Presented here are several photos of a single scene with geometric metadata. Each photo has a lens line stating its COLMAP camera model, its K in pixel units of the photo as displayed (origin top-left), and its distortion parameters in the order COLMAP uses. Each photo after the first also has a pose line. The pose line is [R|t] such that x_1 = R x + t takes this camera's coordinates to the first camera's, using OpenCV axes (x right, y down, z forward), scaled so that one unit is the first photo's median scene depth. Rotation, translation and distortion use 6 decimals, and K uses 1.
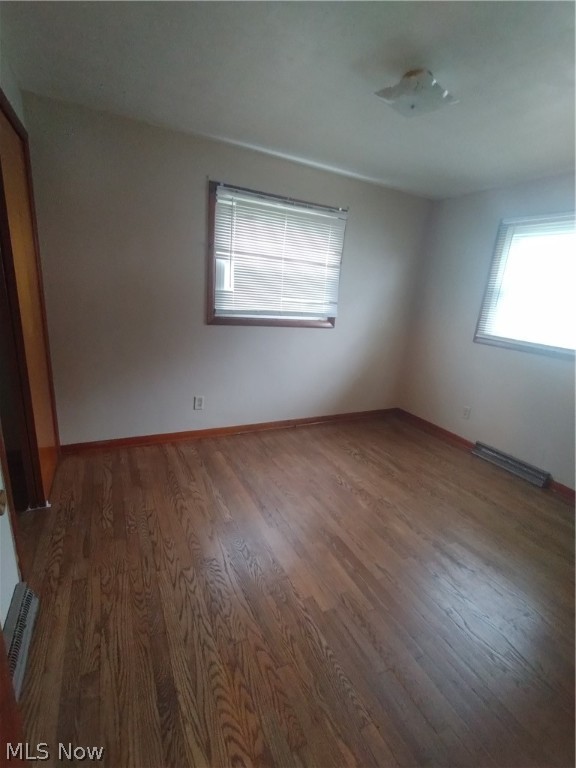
lens RADIAL K [[347.7, 0, 290.8], [0, 347.7, 384.3], [0, 0, 1]] dist [0.000333, -0.000594]
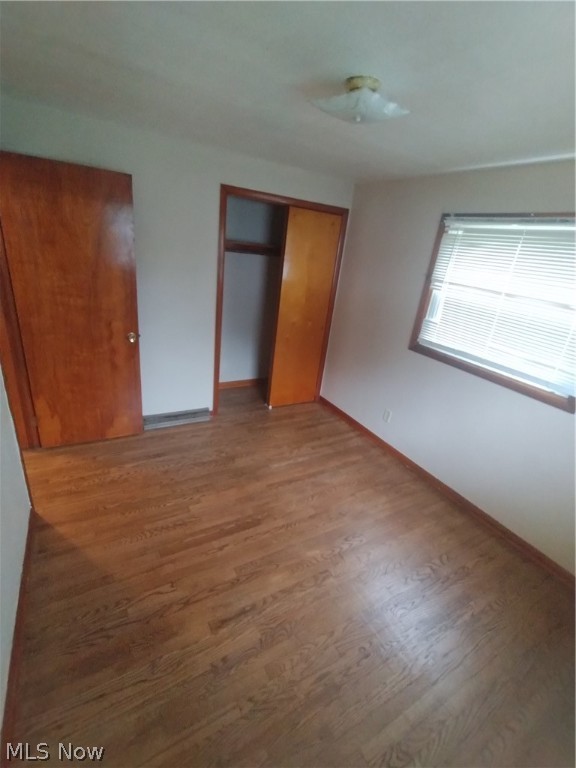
lens RADIAL K [[347.7, 0, 289.7], [0, 347.7, 384.2], [0, 0, 1]] dist [0.000333, -0.000594]
pose [[0.056880, 0.304778, -0.950724, 0.812887], [-0.366980, 0.891983, 0.263992, -0.234239], [0.928488, 0.333881, 0.162583, 0.557064]]
